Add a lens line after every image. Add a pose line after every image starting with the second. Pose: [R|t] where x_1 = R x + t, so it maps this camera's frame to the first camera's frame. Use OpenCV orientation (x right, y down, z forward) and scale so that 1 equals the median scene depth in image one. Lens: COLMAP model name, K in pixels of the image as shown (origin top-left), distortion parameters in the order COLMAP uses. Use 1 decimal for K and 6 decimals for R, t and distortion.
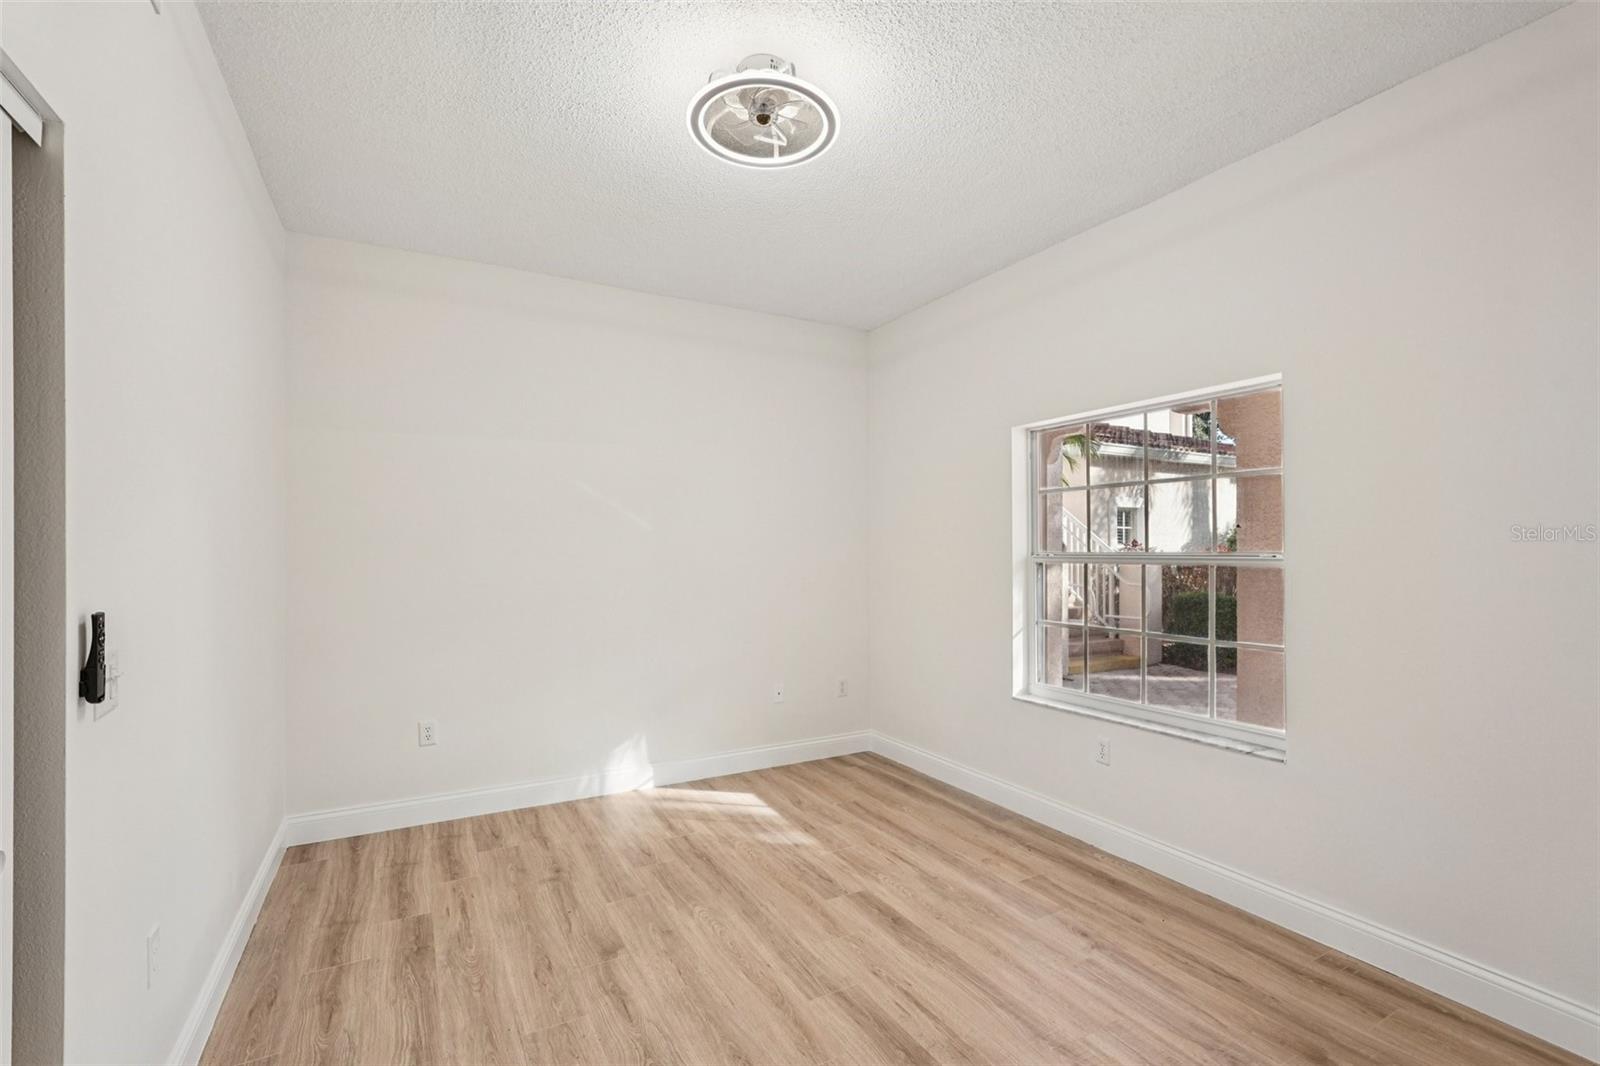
lens RADIAL K [[706.9, 0, 795.0], [0, 706.9, 535.3], [0, 0, 1]] dist [-0.017176, 0.008843]
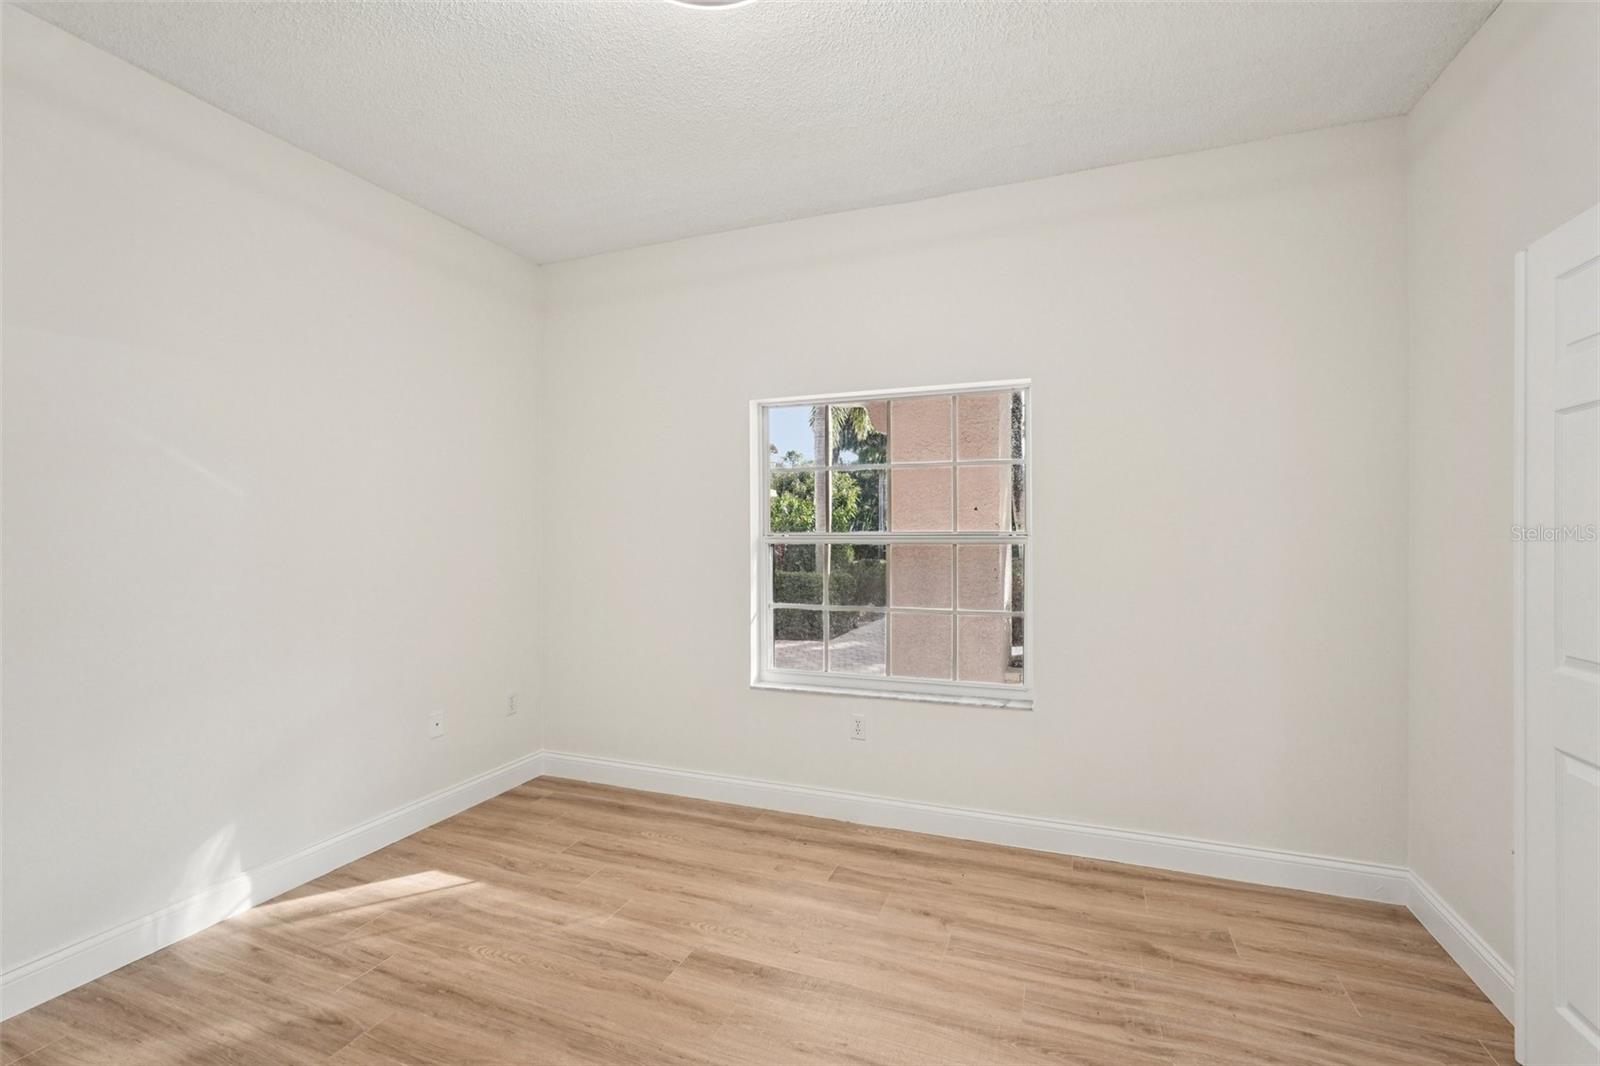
lens RADIAL K [[706.9, 0, 795.0], [0, 706.9, 535.3], [0, 0, 1]] dist [-0.017176, 0.008843]
pose [[0.770549, -0.002083, 0.637378, -0.301795], [-0.012426, 0.999756, 0.018289, 0.010848], [-0.637260, -0.022013, 0.770334, 0.292586]]
